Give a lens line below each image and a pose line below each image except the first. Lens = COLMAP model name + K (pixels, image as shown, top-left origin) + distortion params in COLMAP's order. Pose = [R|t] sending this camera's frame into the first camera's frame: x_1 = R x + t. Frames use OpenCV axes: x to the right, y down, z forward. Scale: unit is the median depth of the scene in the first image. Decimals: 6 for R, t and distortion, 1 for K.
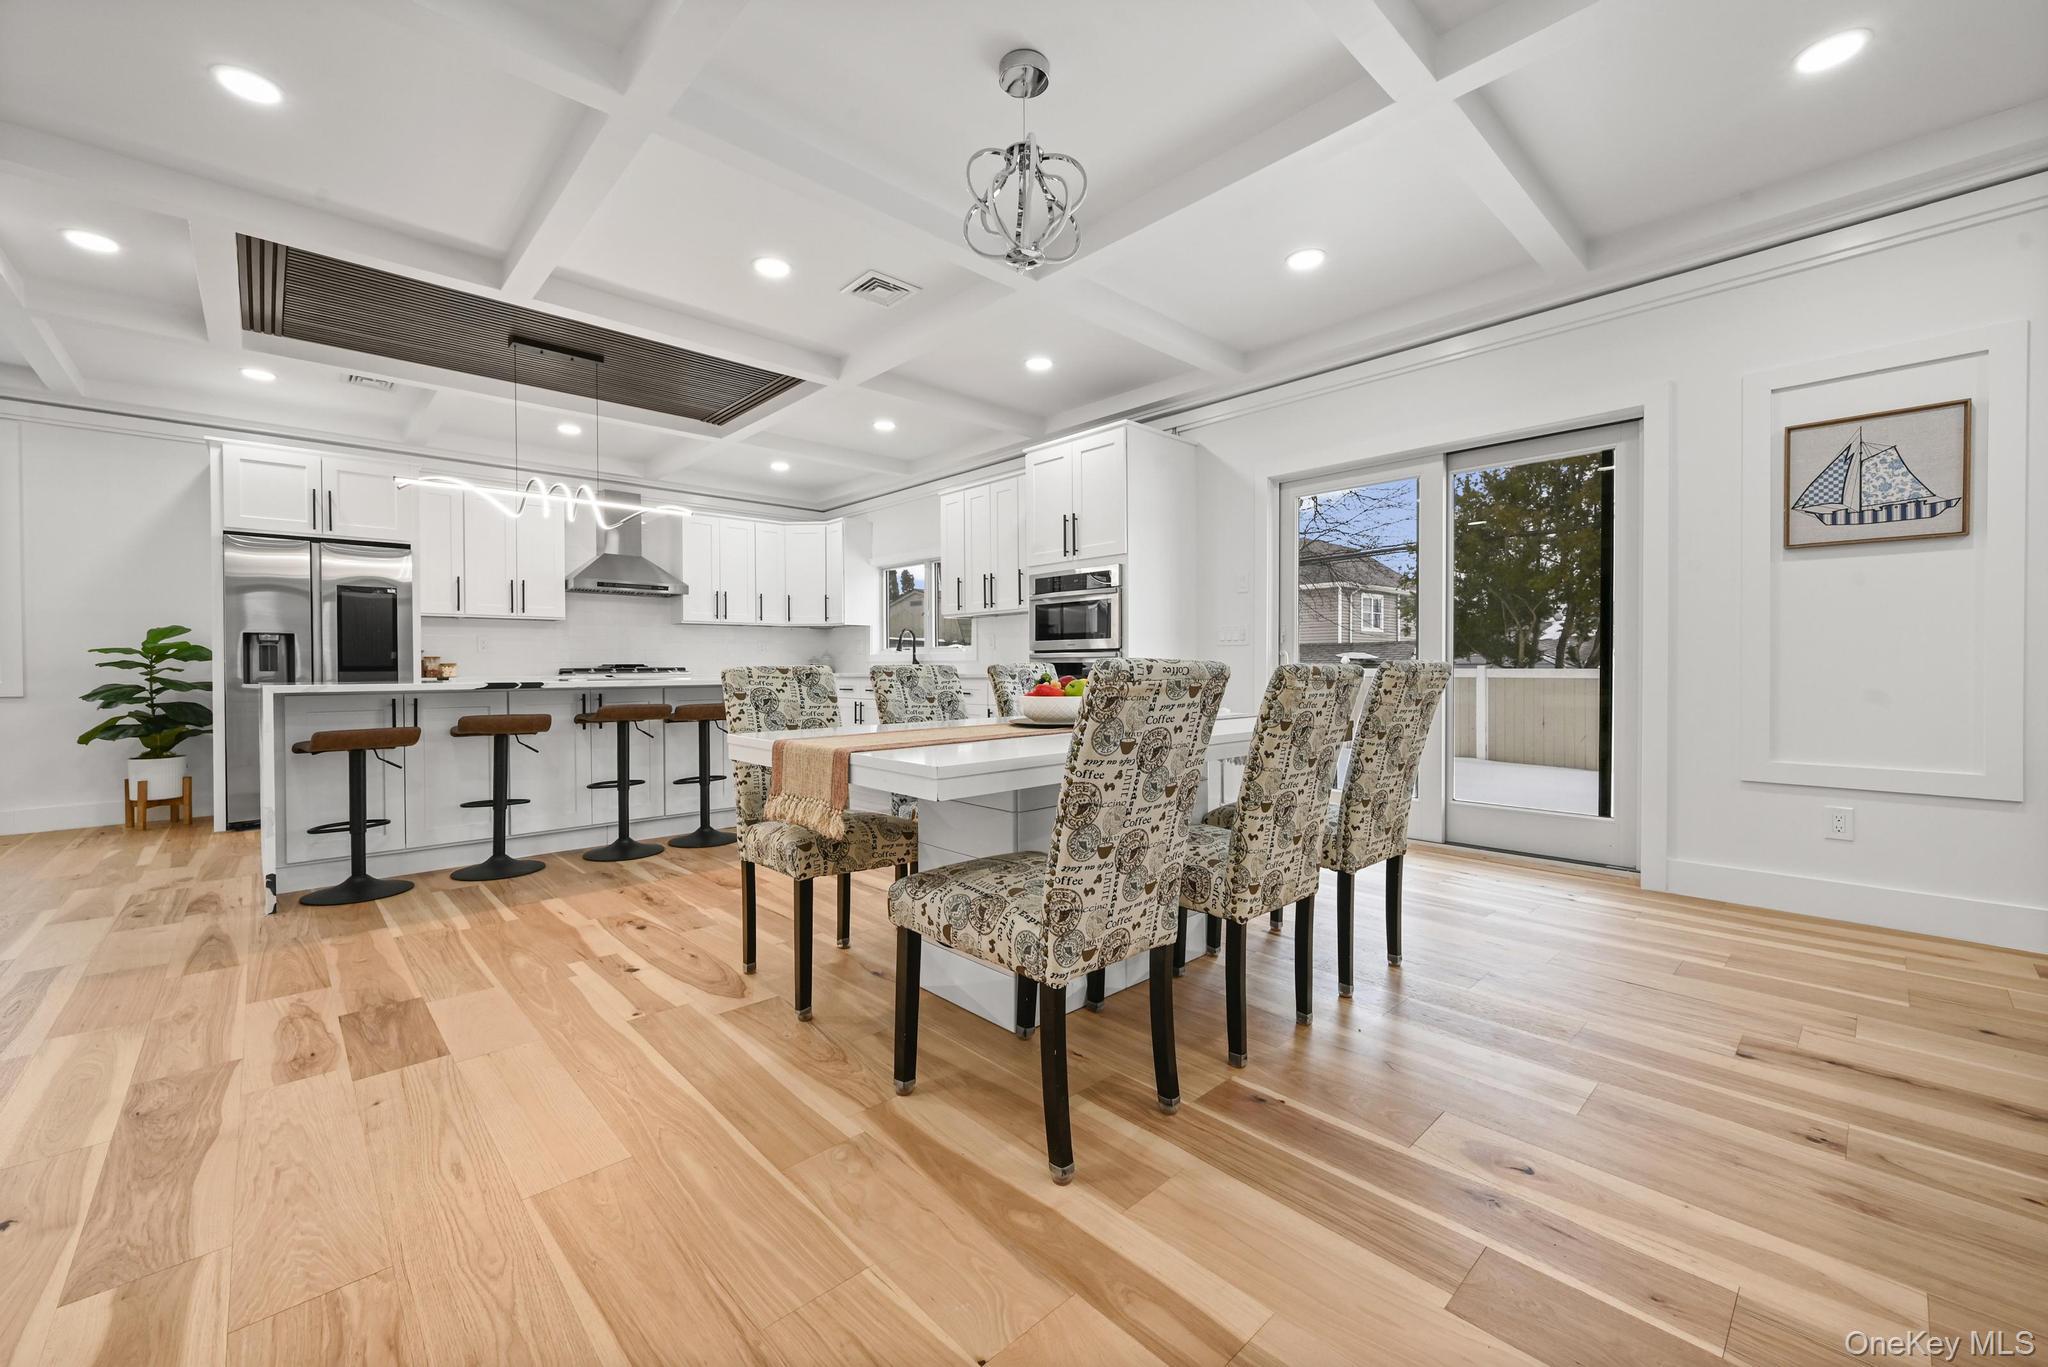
lens RADIAL K [[825.2, 0, 1017.3], [0, 825.2, 678.5], [0, 0, 1]] dist [-0.000512, 0.000888]
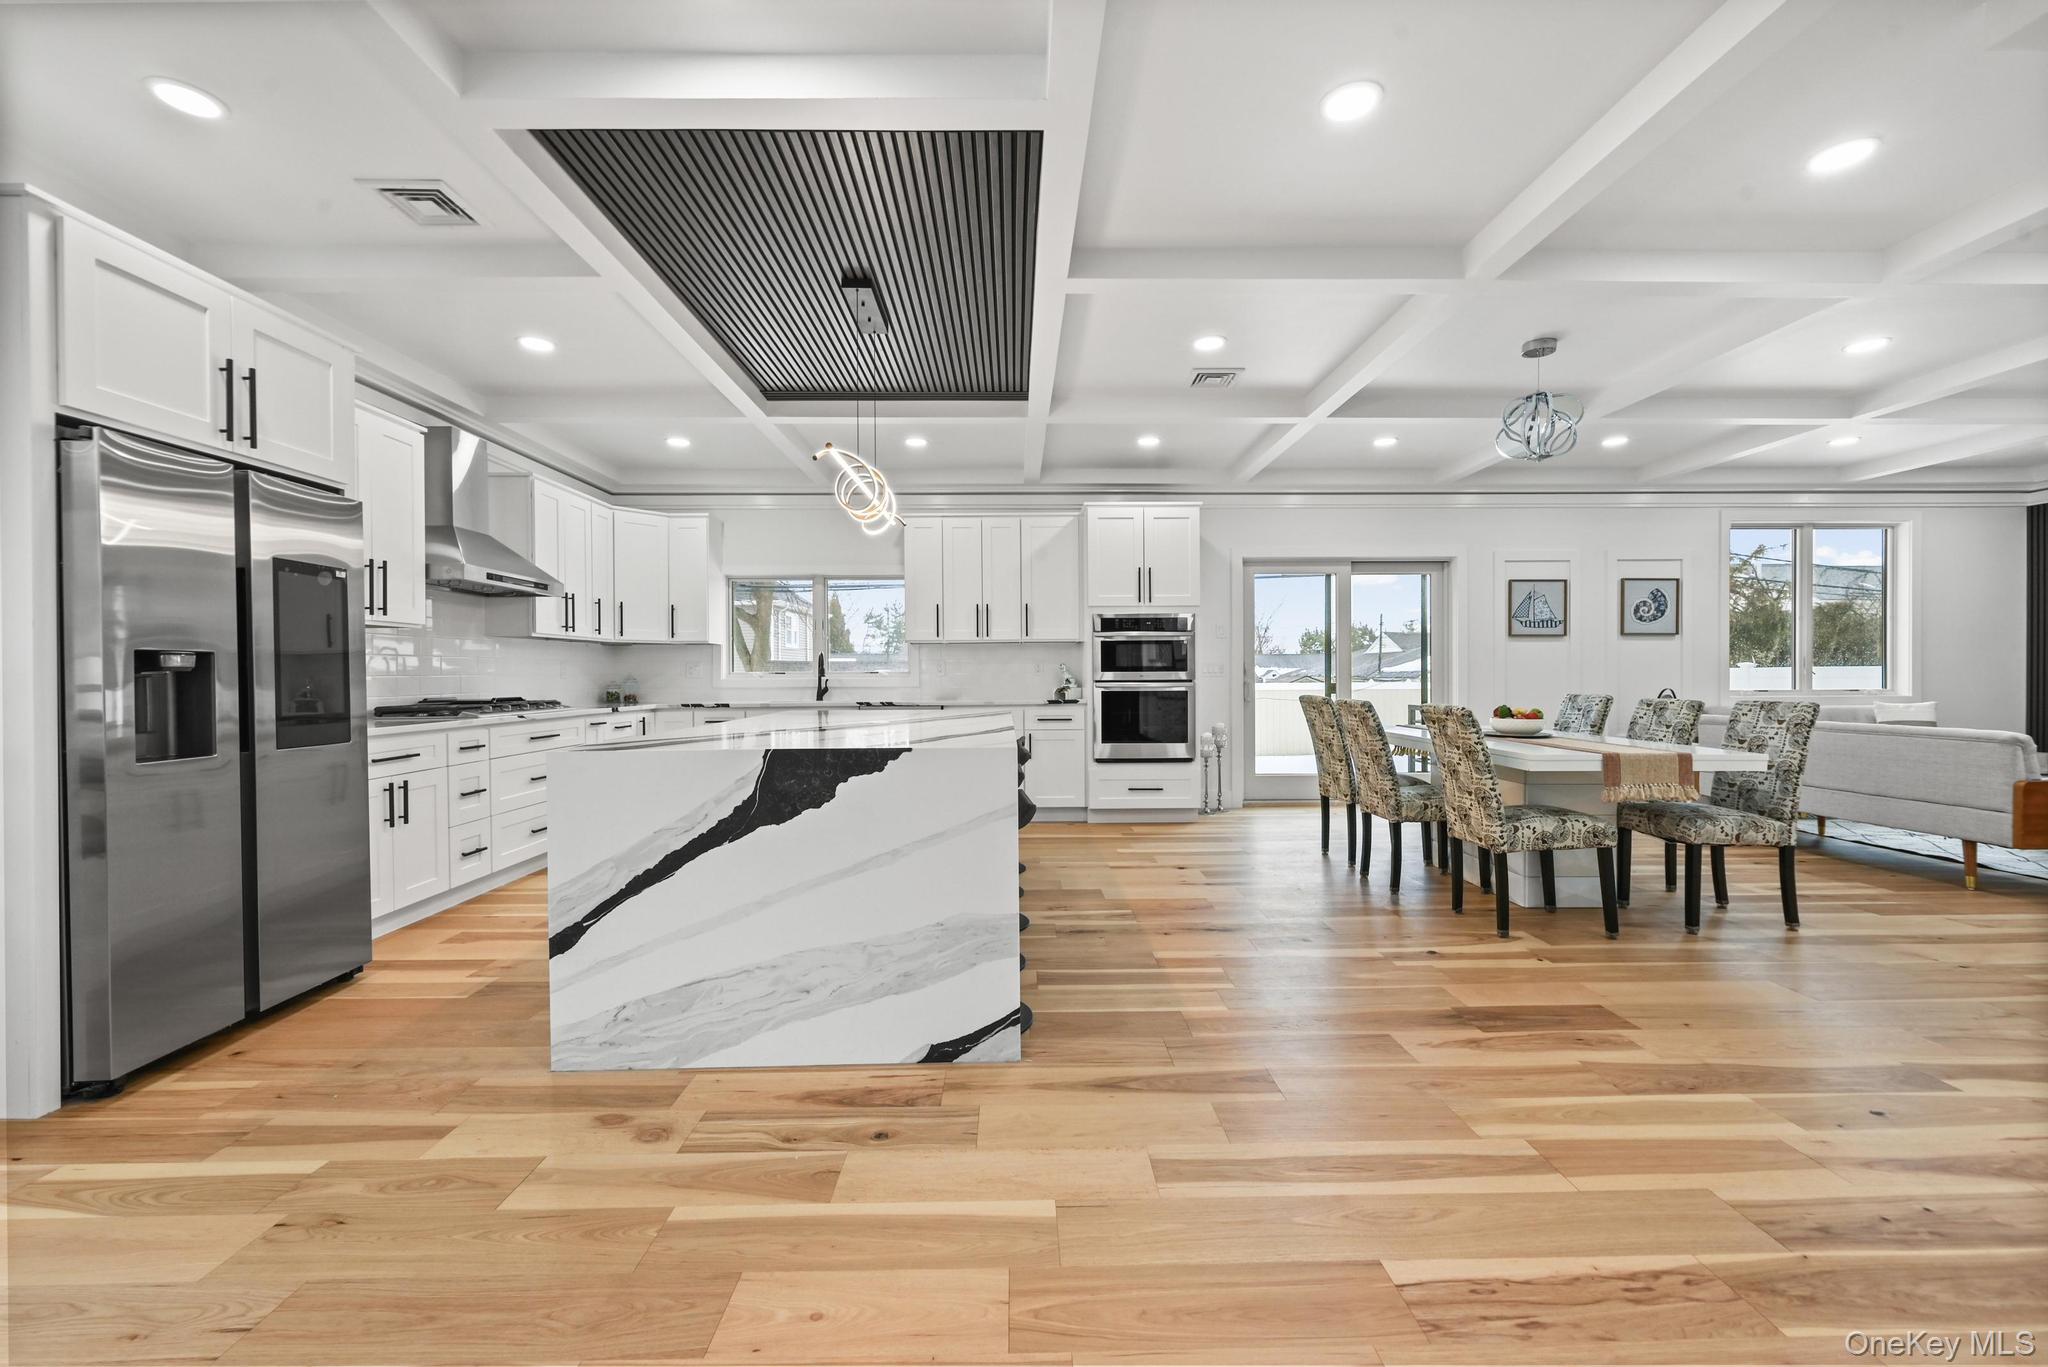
lens RADIAL K [[825.2, 0, 1019.9], [0, 825.2, 686.0], [0, 0, 1]] dist [-0.000512, 0.000888]
pose [[0.665475, -0.010028, 0.746353, -0.944728], [0.012634, 0.999918, 0.002170, -0.030668], [-0.746314, 0.007986, 0.665547, 0.331441]]
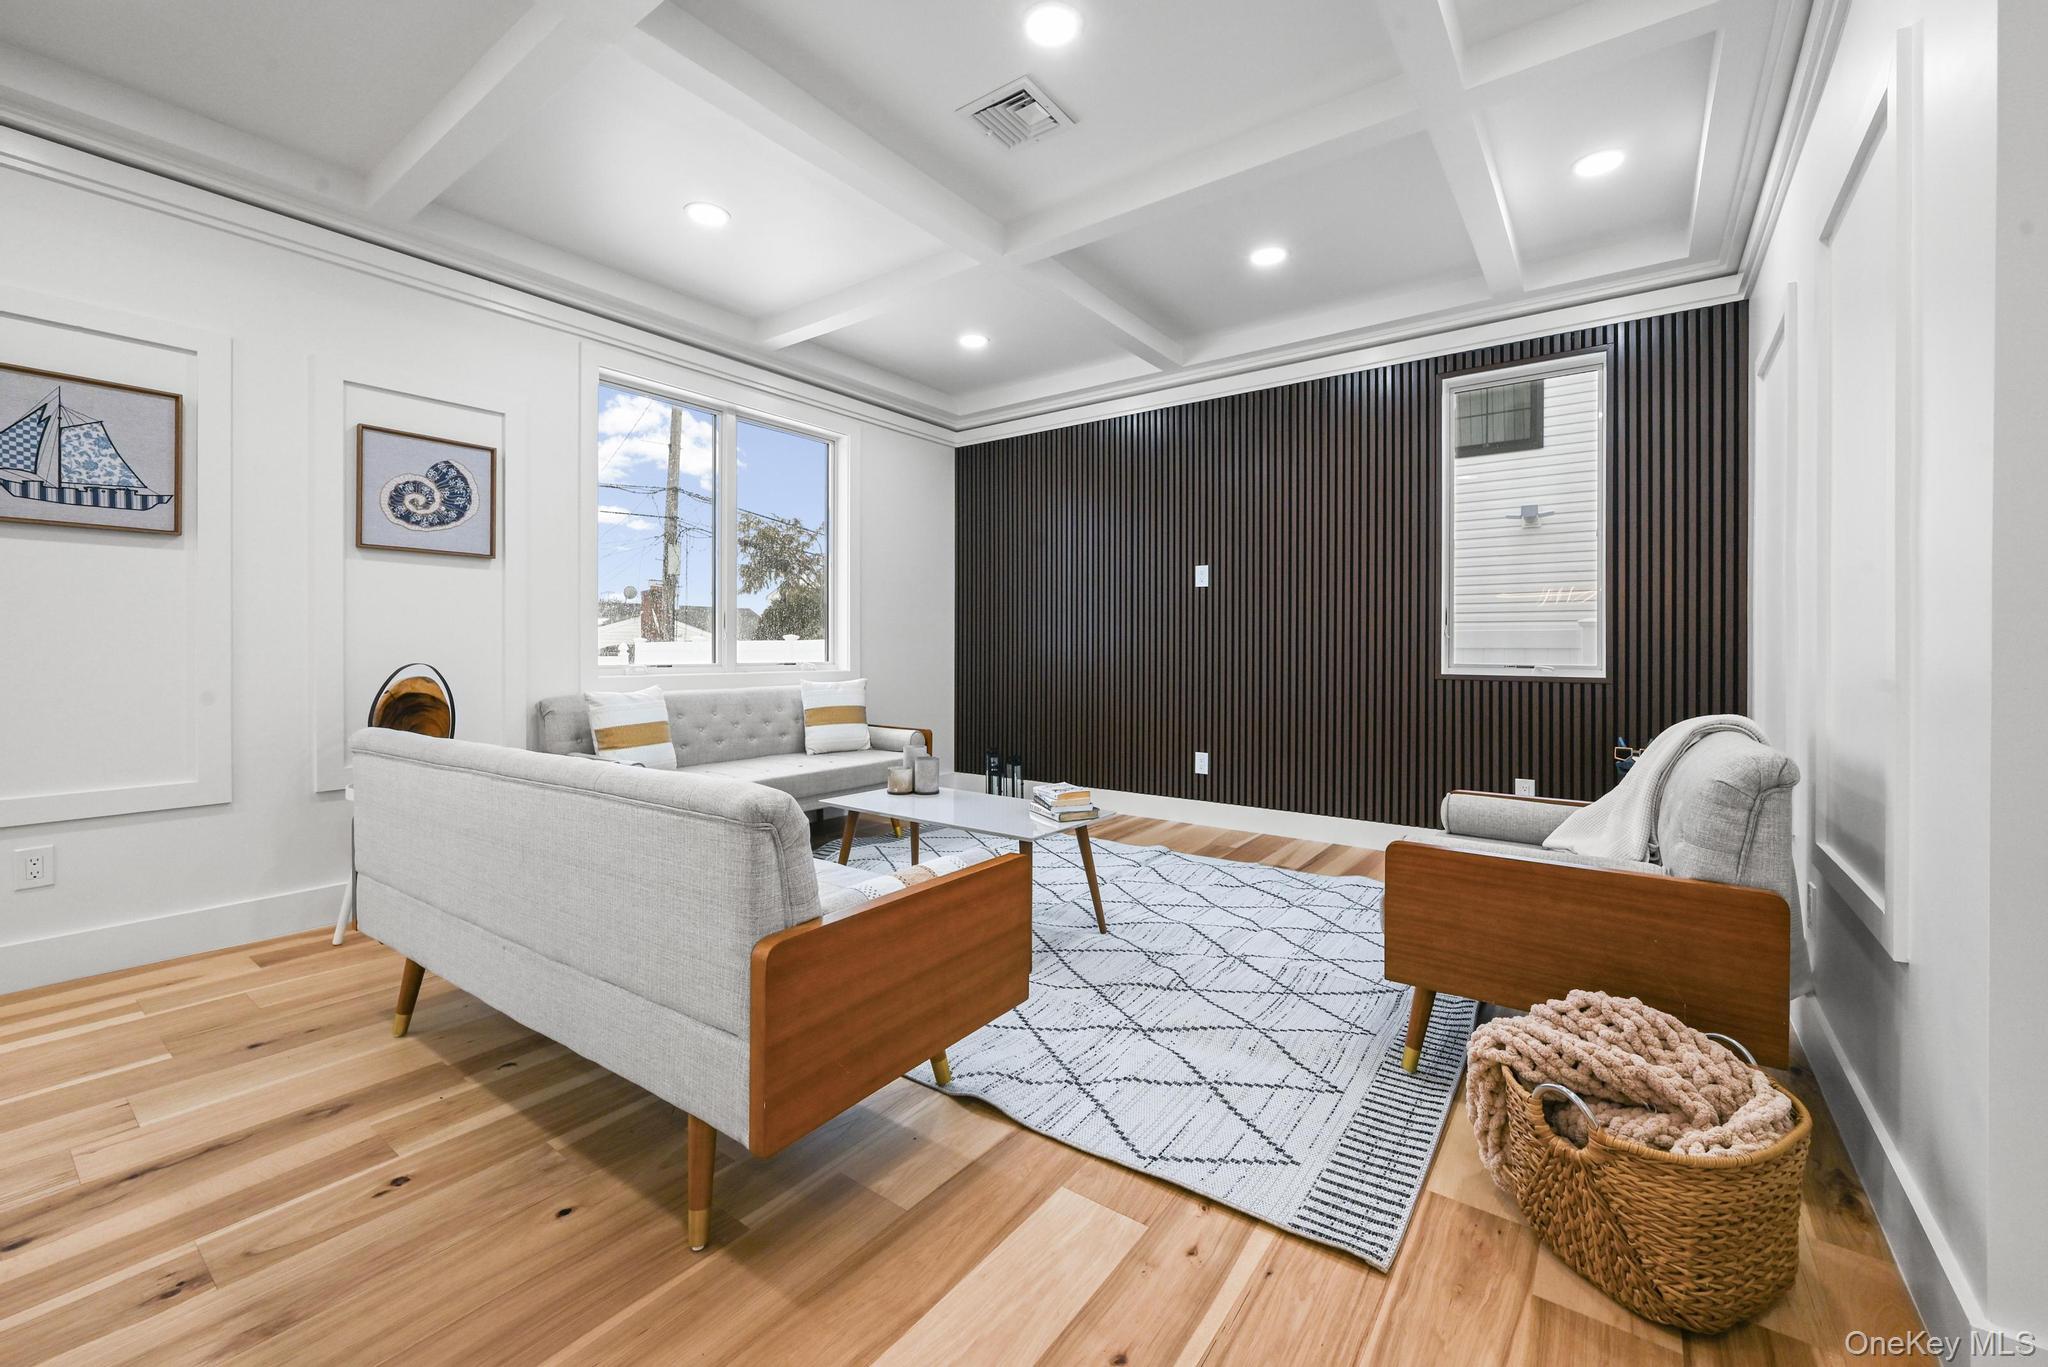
lens RADIAL K [[825.2, 0, 1025.0], [0, 825.2, 643.6], [0, 0, 1]] dist [-0.000512, 0.000888]
pose [[-0.176682, 0.014560, 0.984160, 0.015108], [0.017178, 0.999784, -0.011708, -0.010432], [-0.984118, 0.014837, -0.176894, 0.111727]]
